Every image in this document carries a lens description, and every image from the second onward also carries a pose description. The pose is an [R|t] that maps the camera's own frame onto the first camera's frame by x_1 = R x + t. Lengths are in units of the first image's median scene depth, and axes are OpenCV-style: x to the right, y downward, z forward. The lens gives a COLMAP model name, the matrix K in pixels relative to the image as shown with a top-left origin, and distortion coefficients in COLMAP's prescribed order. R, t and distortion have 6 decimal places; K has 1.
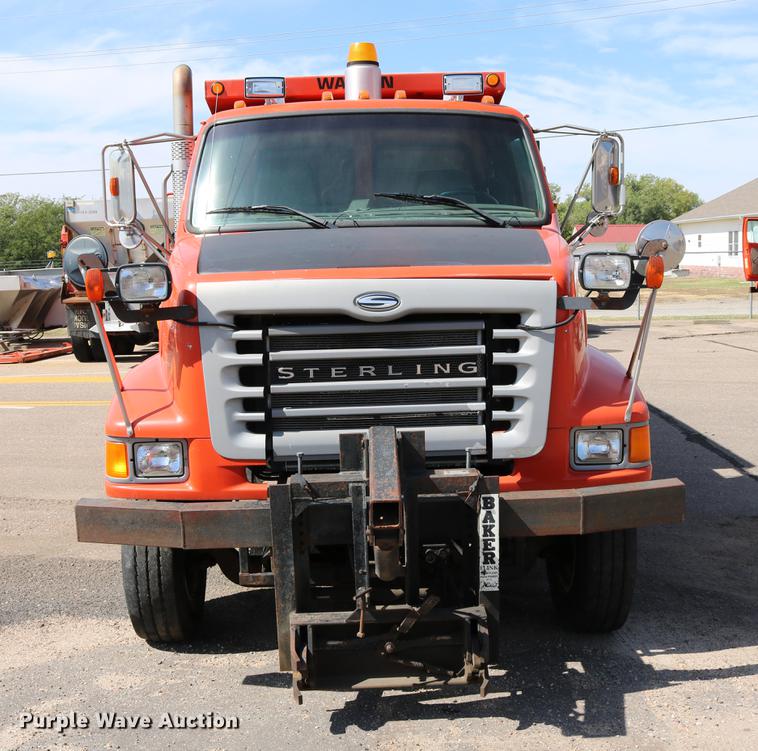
lens RADIAL K [[987.1, 0, 379.0], [0, 987.1, 375.5], [0, 0, 1]] dist [-0.125622, 0.026696]
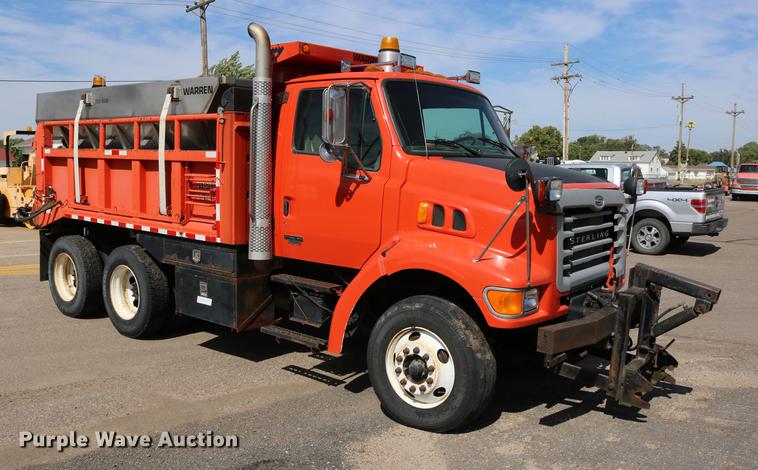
lens RADIAL K [[675.3, 0, 378.4], [0, 675.3, 257.6], [0, 0, 1]] dist [-0.067969, -0.002229]
pose [[0.625788, -0.068272, 0.777000, -1.257889], [0.073580, 0.996887, 0.028331, -0.032419], [-0.776515, 0.039442, 0.628863, 0.511633]]
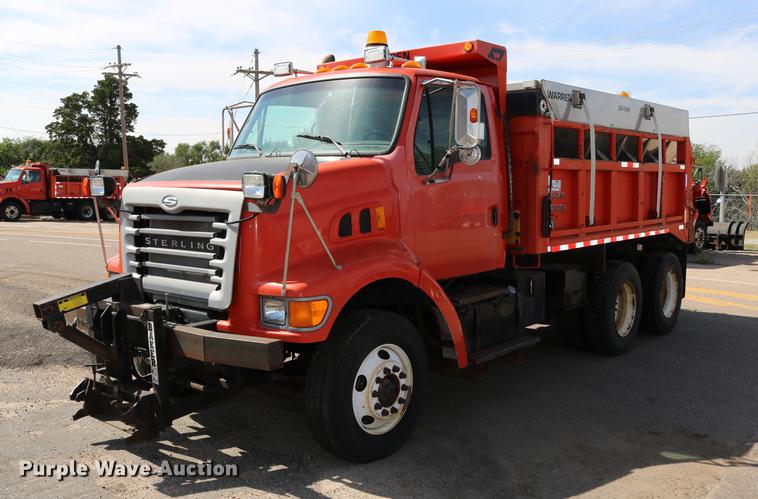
lens RADIAL K [[715.3, 0, 379.0], [0, 715.3, 249.5], [0, 0, 1]] dist [-0.102531, 0.009118]
pose [[0.755698, 0.085044, -0.649376, 1.024031], [-0.106489, 0.994294, 0.006291, -0.038804], [0.646205, 0.064398, 0.760442, 0.323613]]
